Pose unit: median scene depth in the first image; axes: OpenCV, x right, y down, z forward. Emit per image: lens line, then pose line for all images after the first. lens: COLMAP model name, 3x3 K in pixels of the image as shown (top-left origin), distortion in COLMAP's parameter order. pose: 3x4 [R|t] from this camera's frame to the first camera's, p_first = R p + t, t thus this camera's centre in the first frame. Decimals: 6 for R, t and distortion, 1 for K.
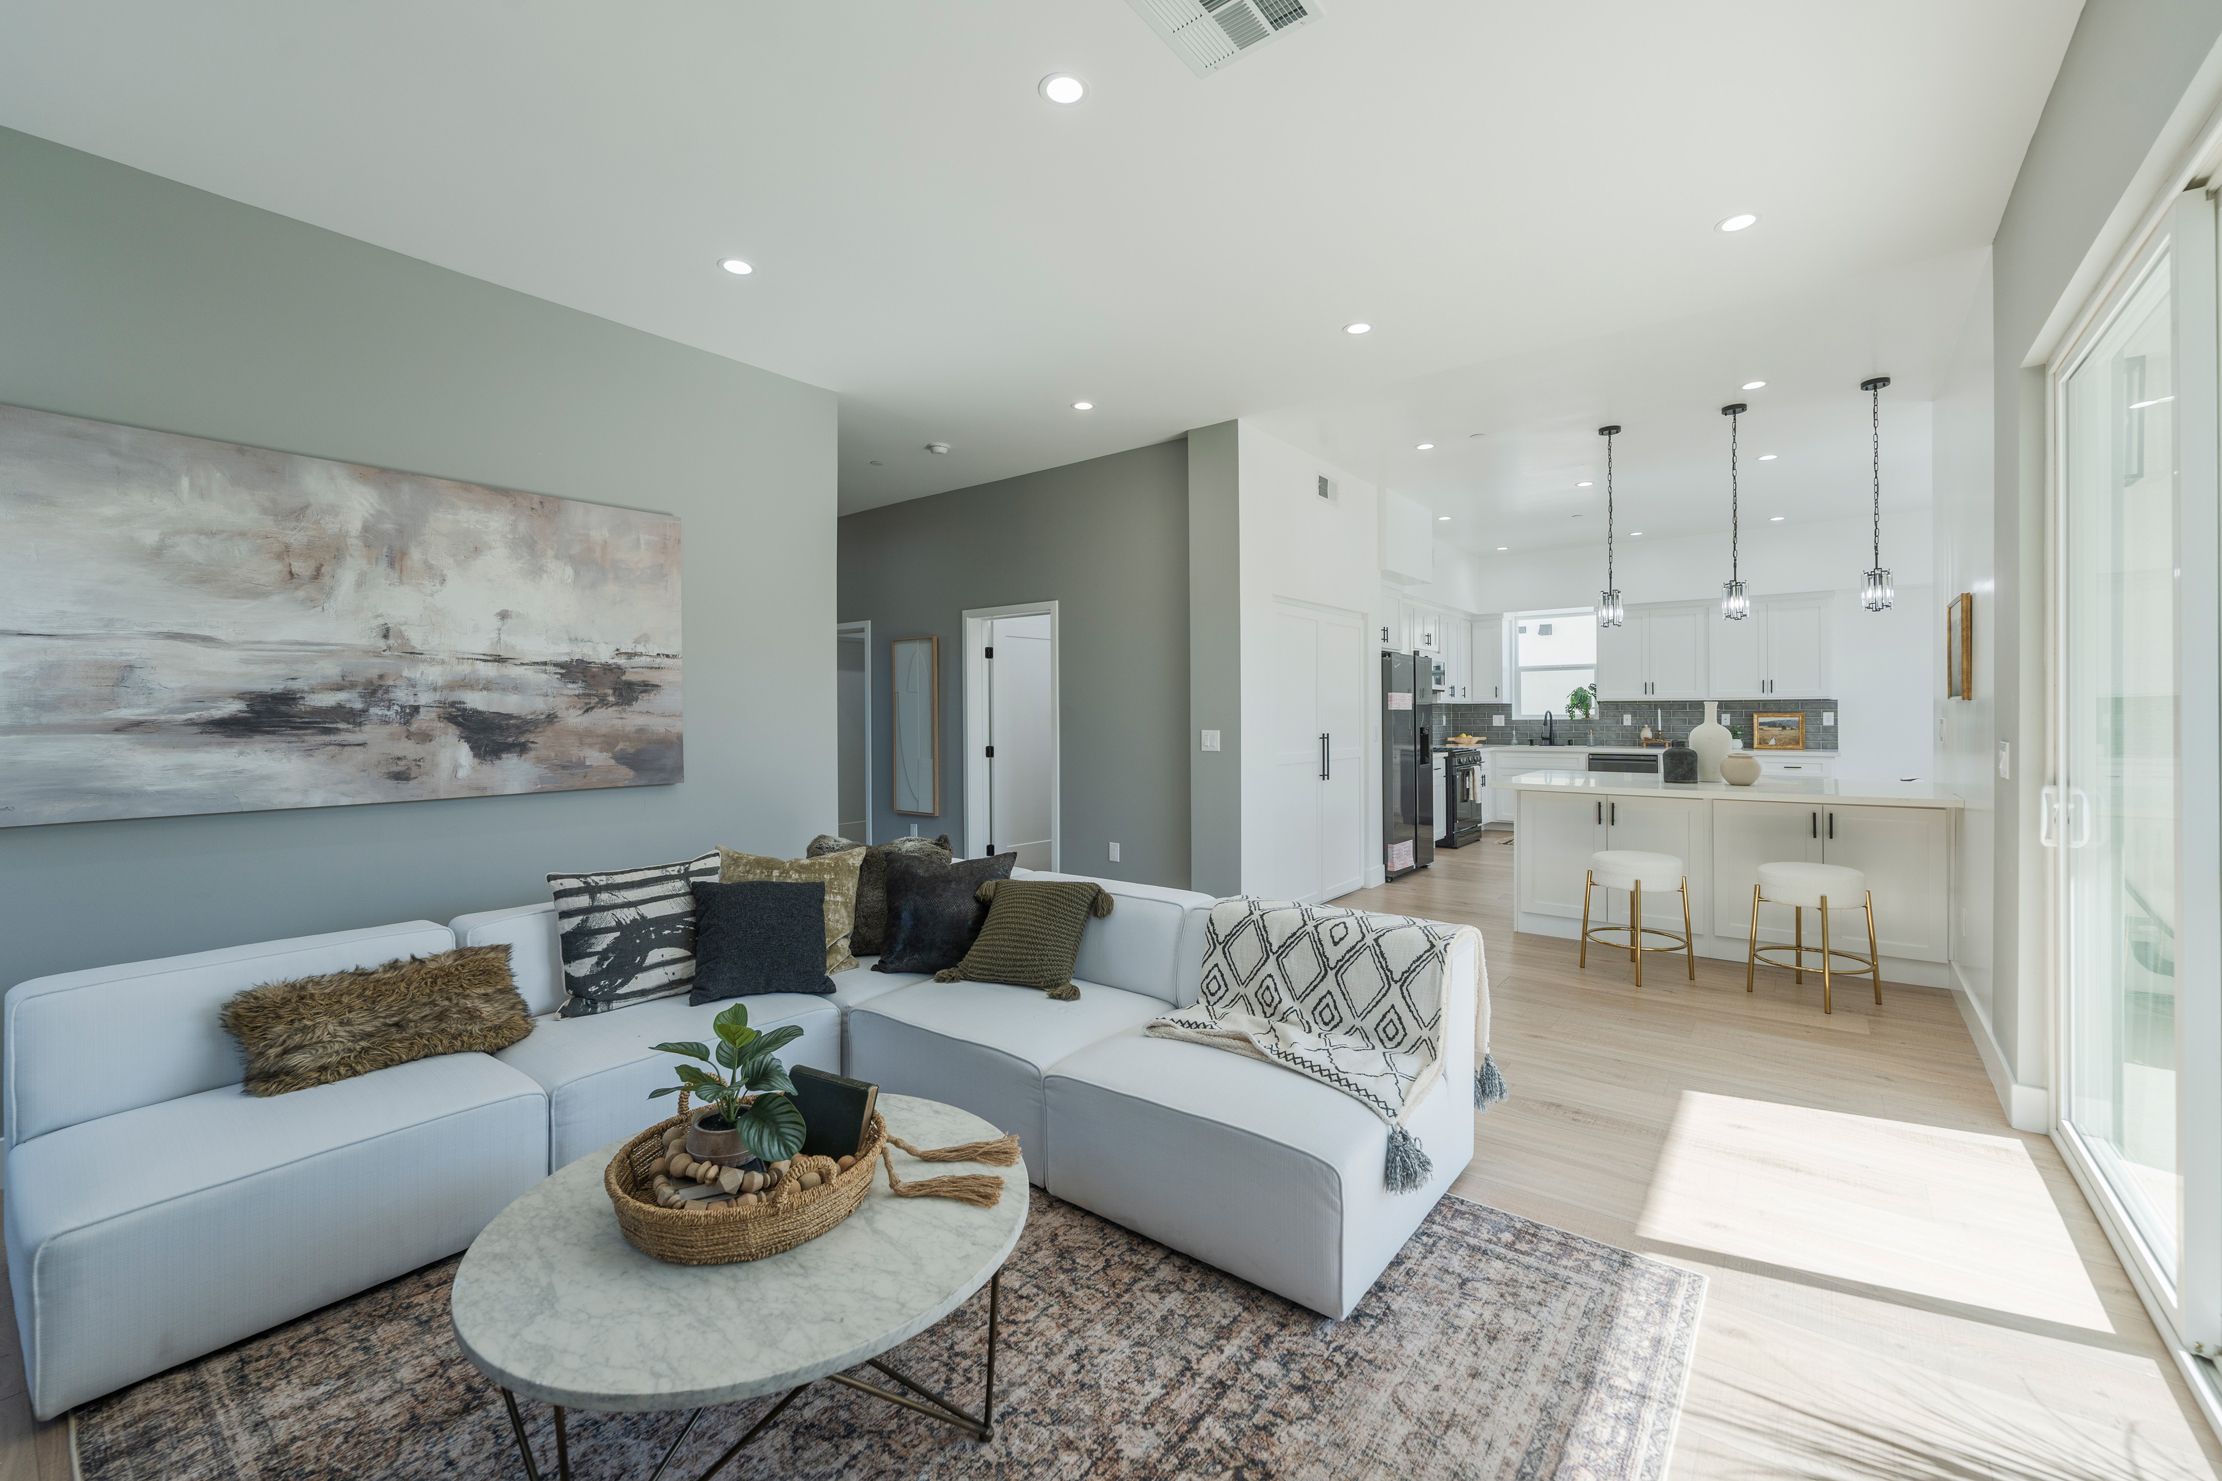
lens RADIAL K [[907.1, 0, 1103.6], [0, 907.1, 720.8], [0, 0, 1]] dist [-0.001876, -0.000644]
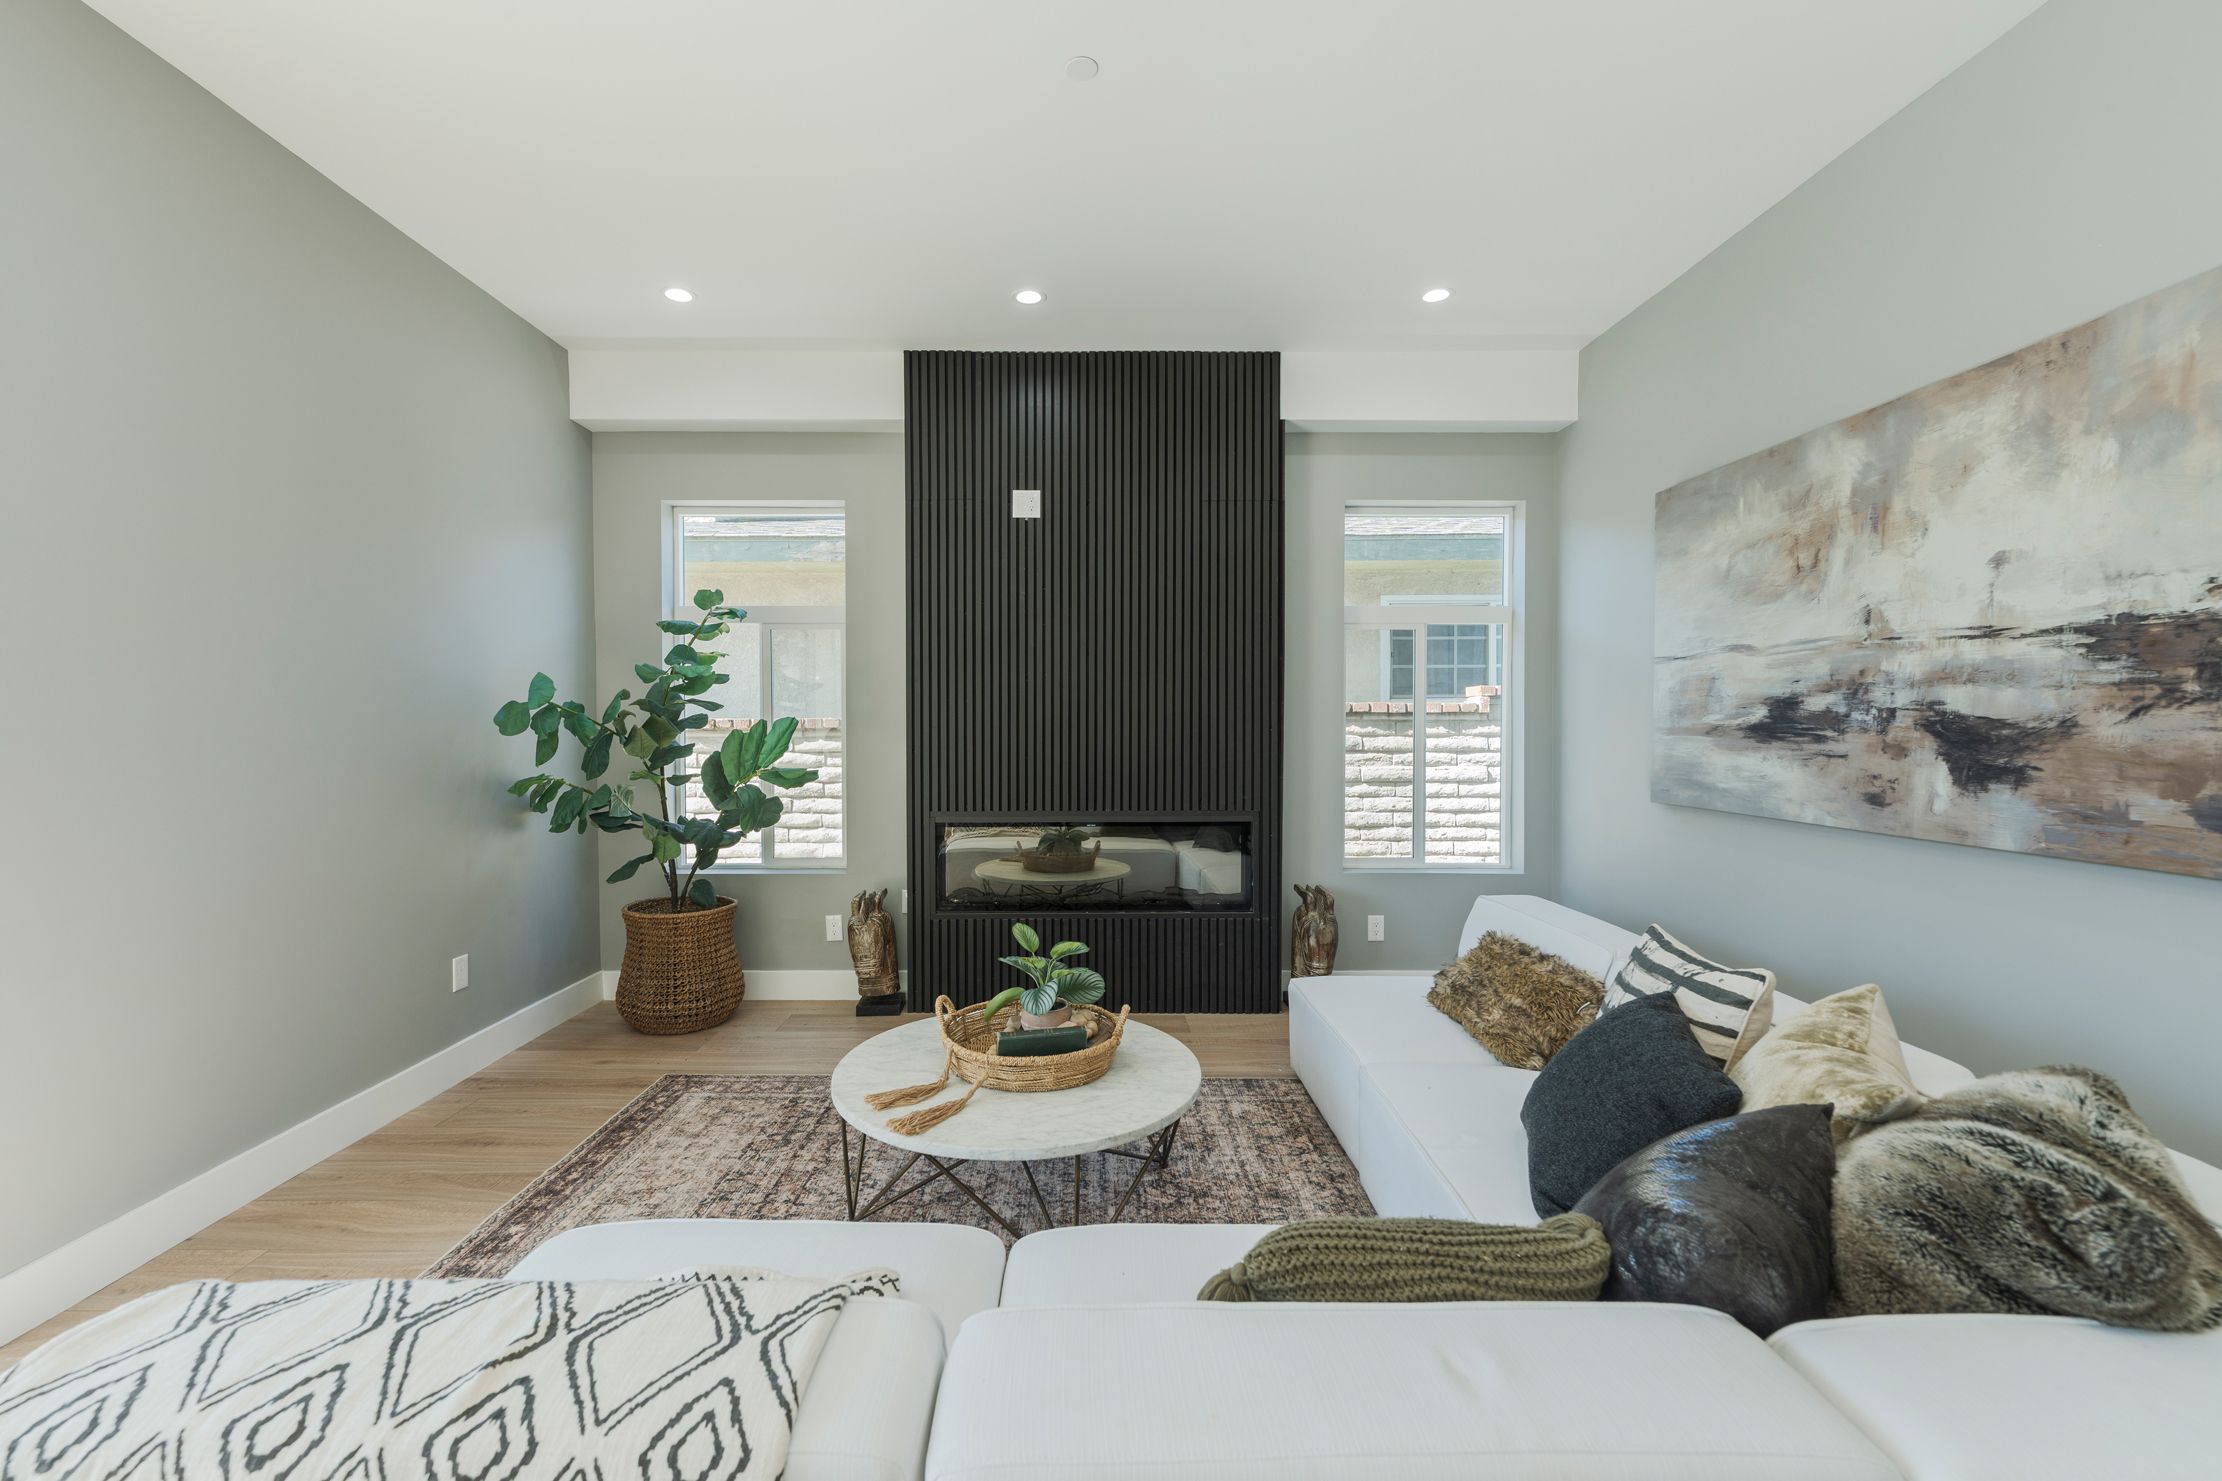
lens RADIAL K [[907.1, 0, 1091.4], [0, 907.1, 744.9], [0, 0, 1]] dist [-0.001876, -0.000644]
pose [[-0.778656, 0.025668, -0.626926, 0.232246], [0.005102, 0.999389, 0.034581, -0.016085], [0.627430, 0.023728, -0.778311, 1.188615]]
